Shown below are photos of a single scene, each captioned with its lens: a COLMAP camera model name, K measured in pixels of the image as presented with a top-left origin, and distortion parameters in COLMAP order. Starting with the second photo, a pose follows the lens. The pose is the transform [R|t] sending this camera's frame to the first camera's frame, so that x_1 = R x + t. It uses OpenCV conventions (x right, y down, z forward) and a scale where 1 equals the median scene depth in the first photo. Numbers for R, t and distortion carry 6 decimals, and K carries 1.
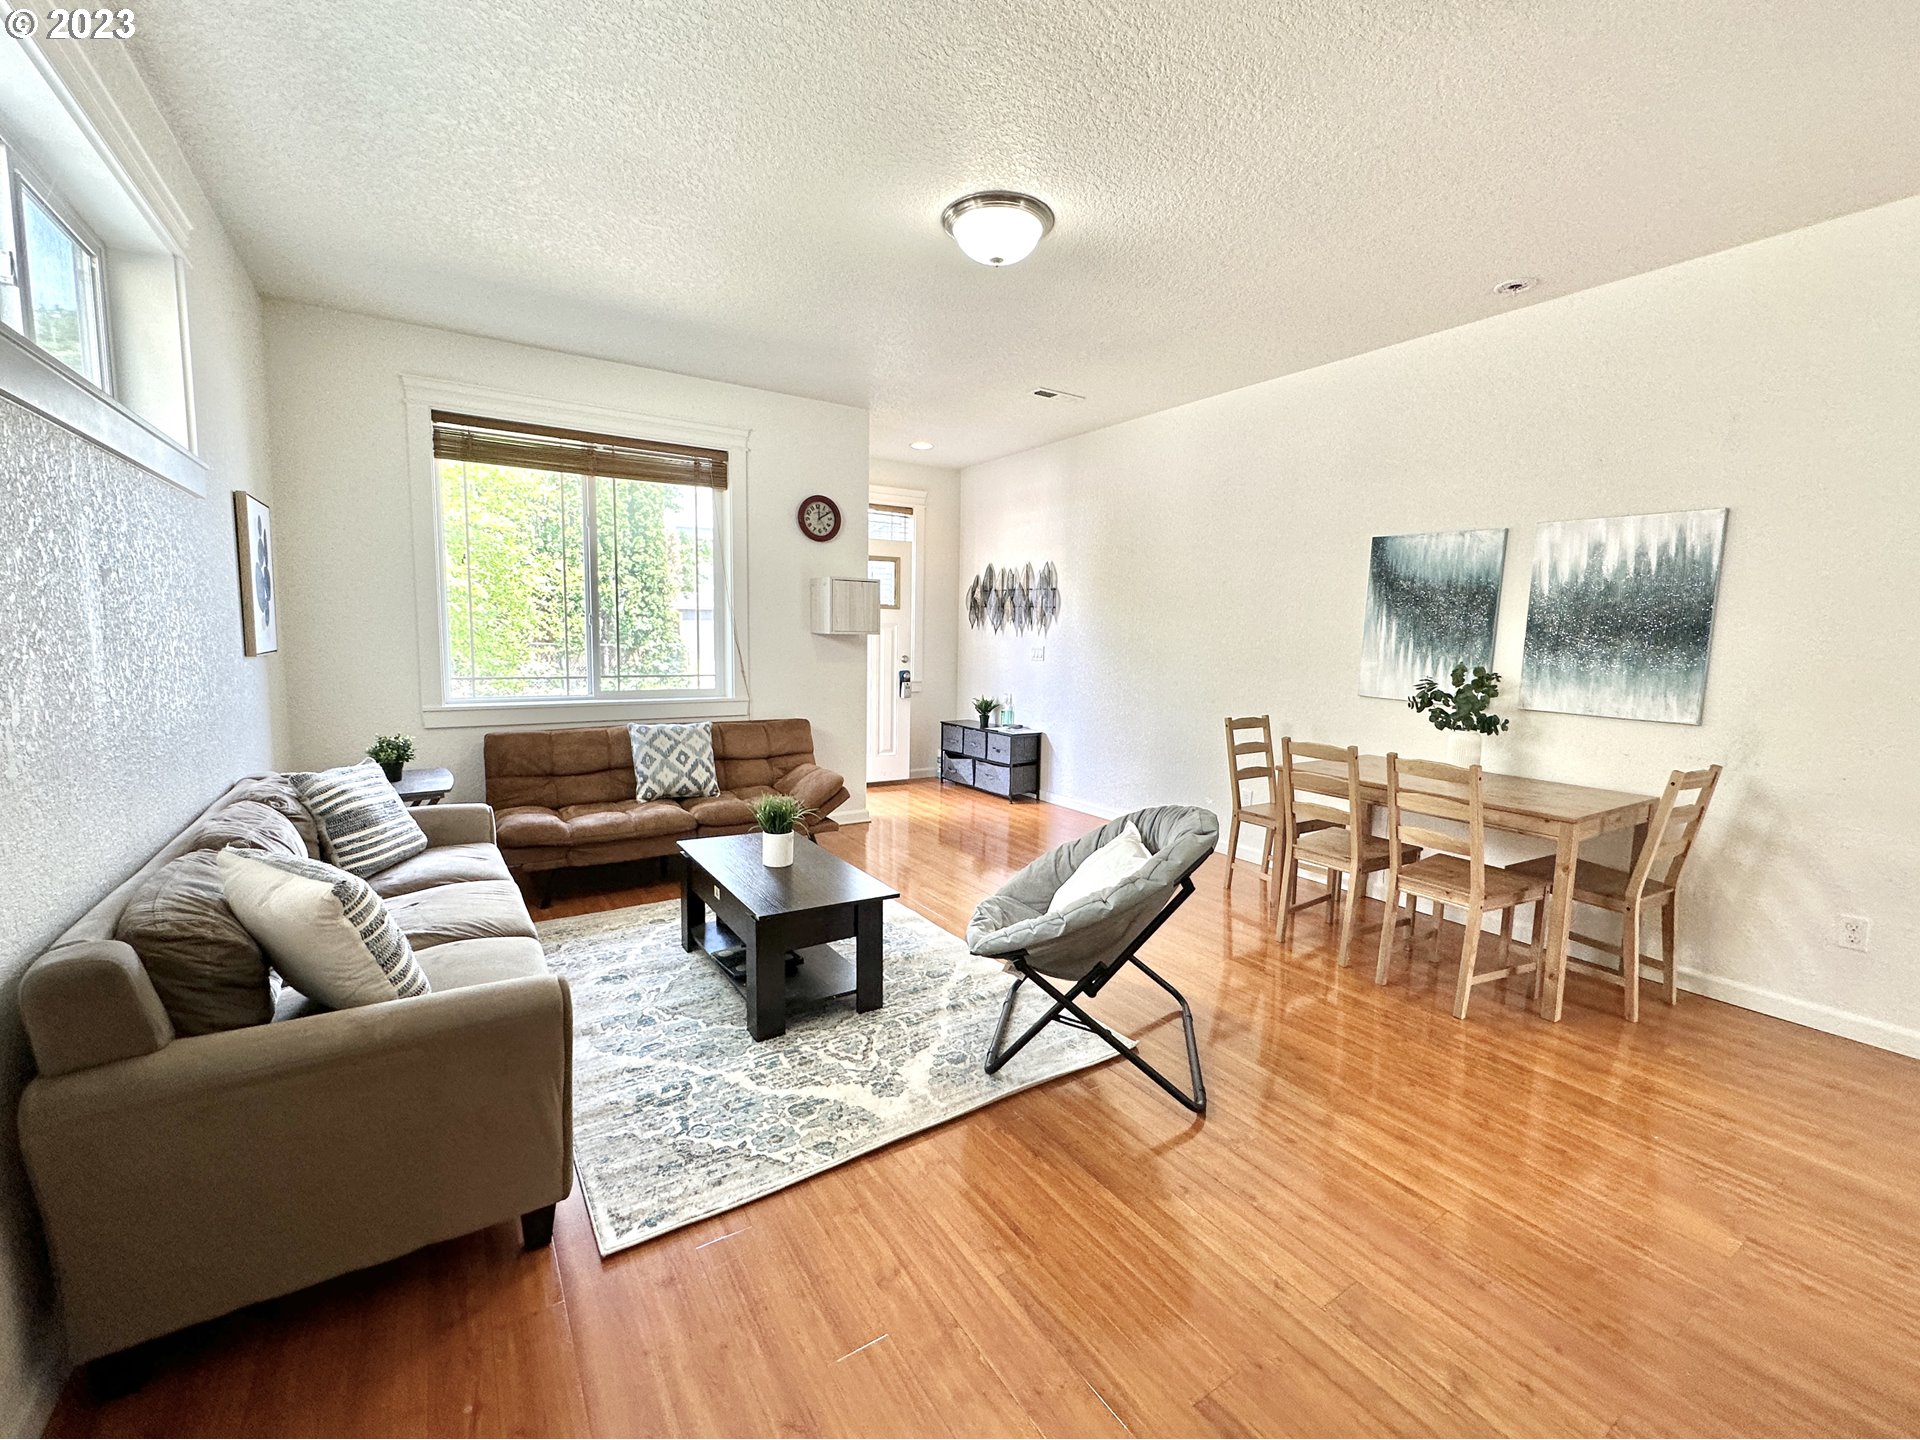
lens RADIAL K [[800.4, 0, 960.0], [0, 800.4, 720.0], [0, 0, 1]] dist [-0.022080, 0.000071]
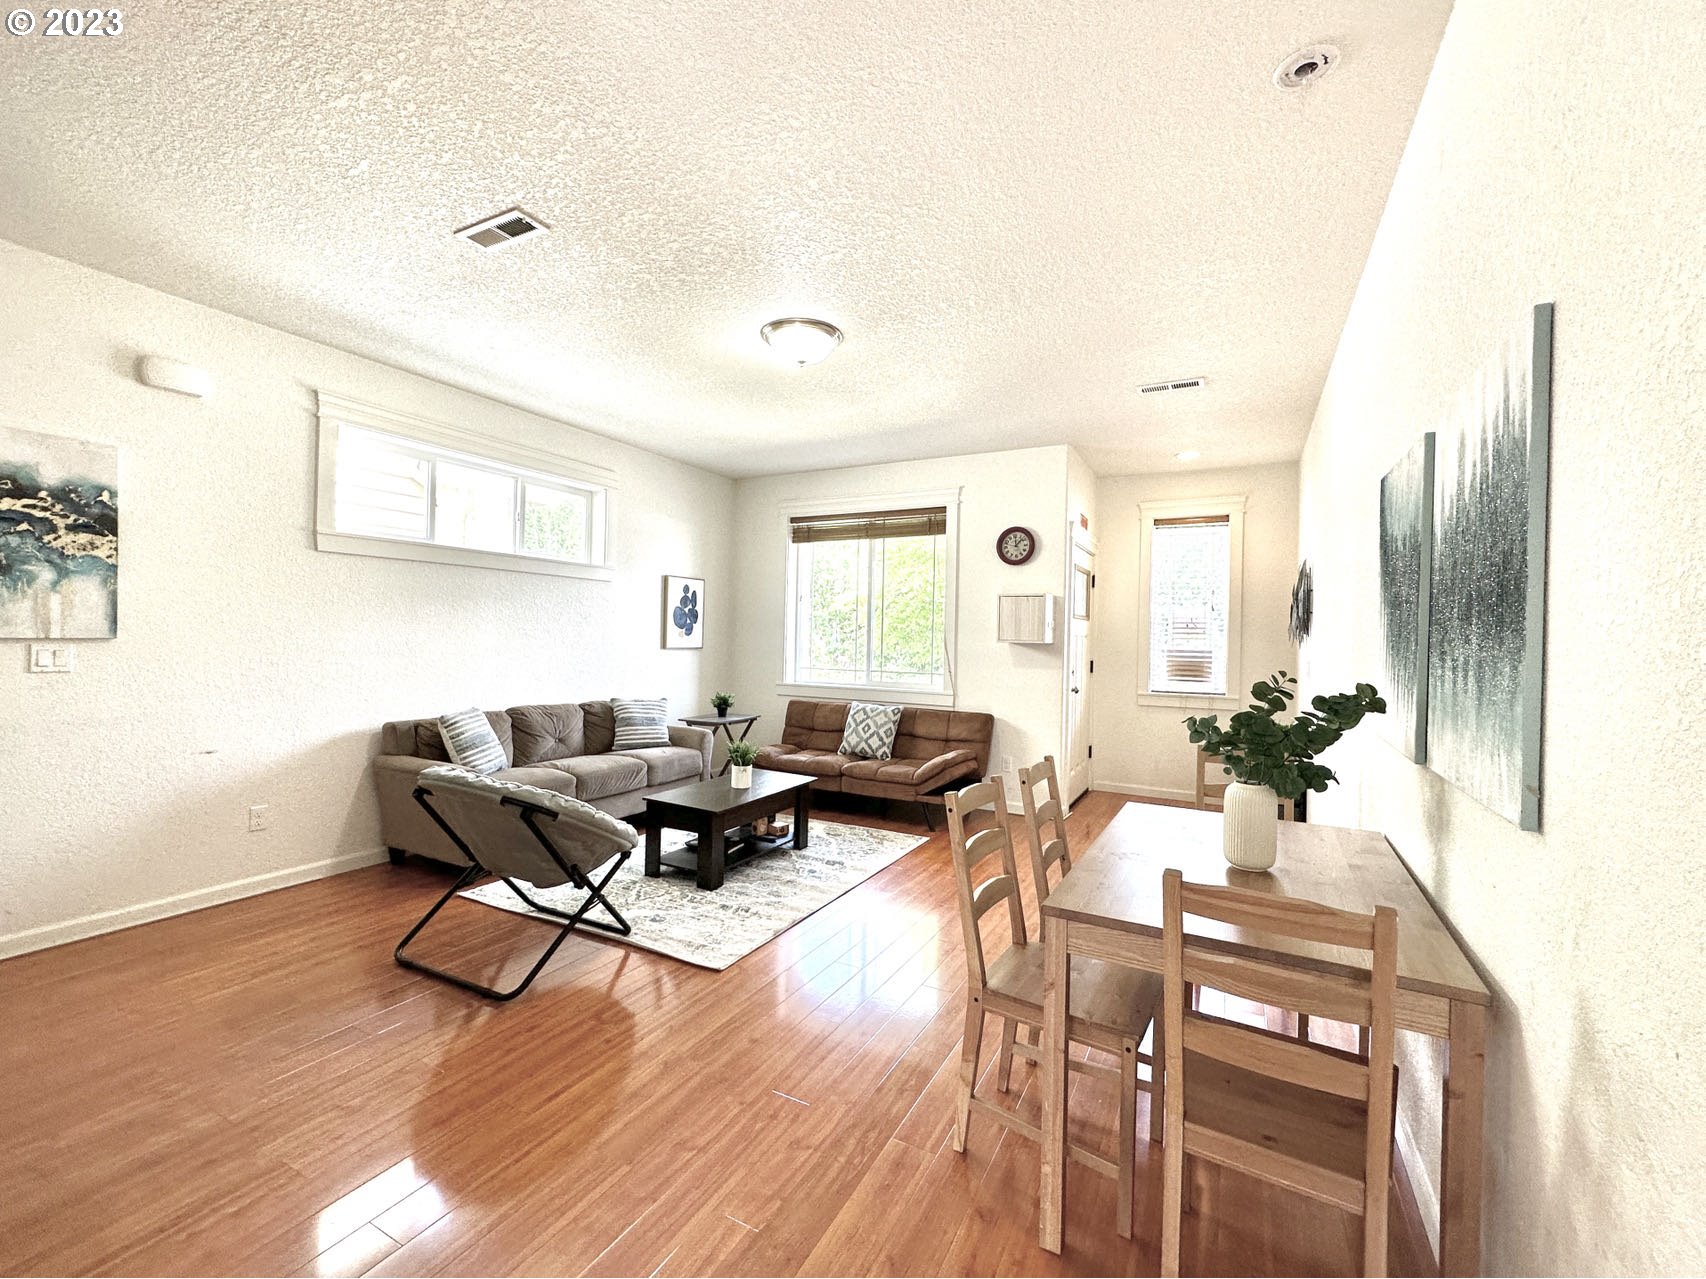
lens RADIAL K [[711.1, 0, 853.0], [0, 711.1, 639.5], [0, 0, 1]] dist [-0.022080, 0.000071]
pose [[0.477969, -0.010580, -0.878313, 0.821493], [-0.104117, 0.992196, -0.068612, -0.021747], [0.872184, 0.124242, 0.473137, 0.397631]]
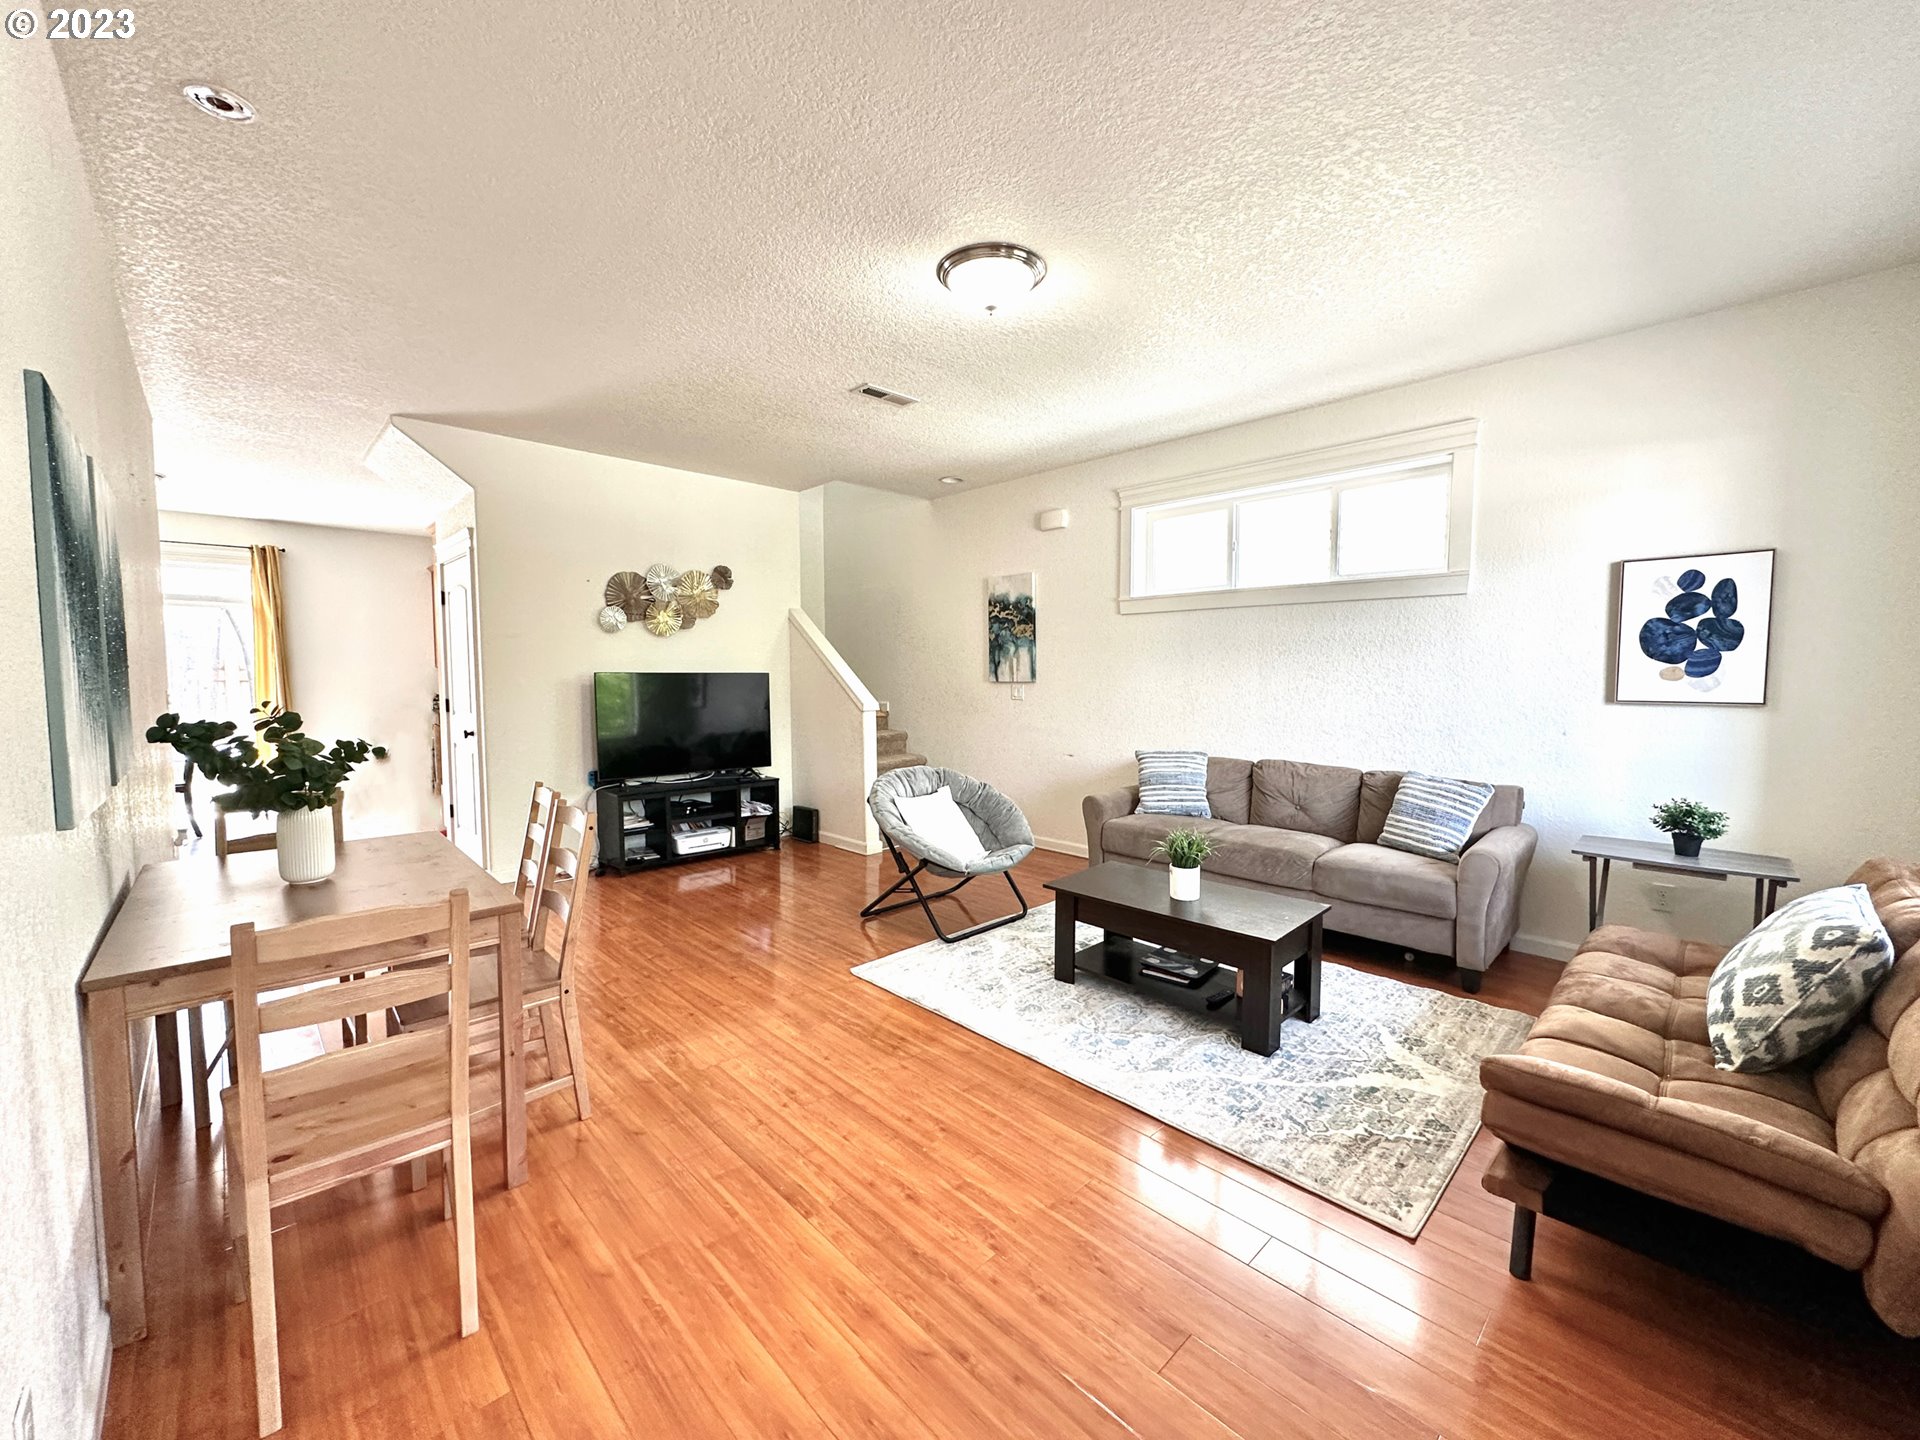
lens RADIAL K [[752.5, 0, 960.0], [0, 752.5, 720.0], [0, 0, 1]] dist [-0.000374, -0.000033]
pose [[-0.981177, -0.008407, -0.192927, 0.190623], [-0.041094, 0.985259, 0.166062, -0.153319], [0.188687, 0.170864, -0.967059, 1.436983]]
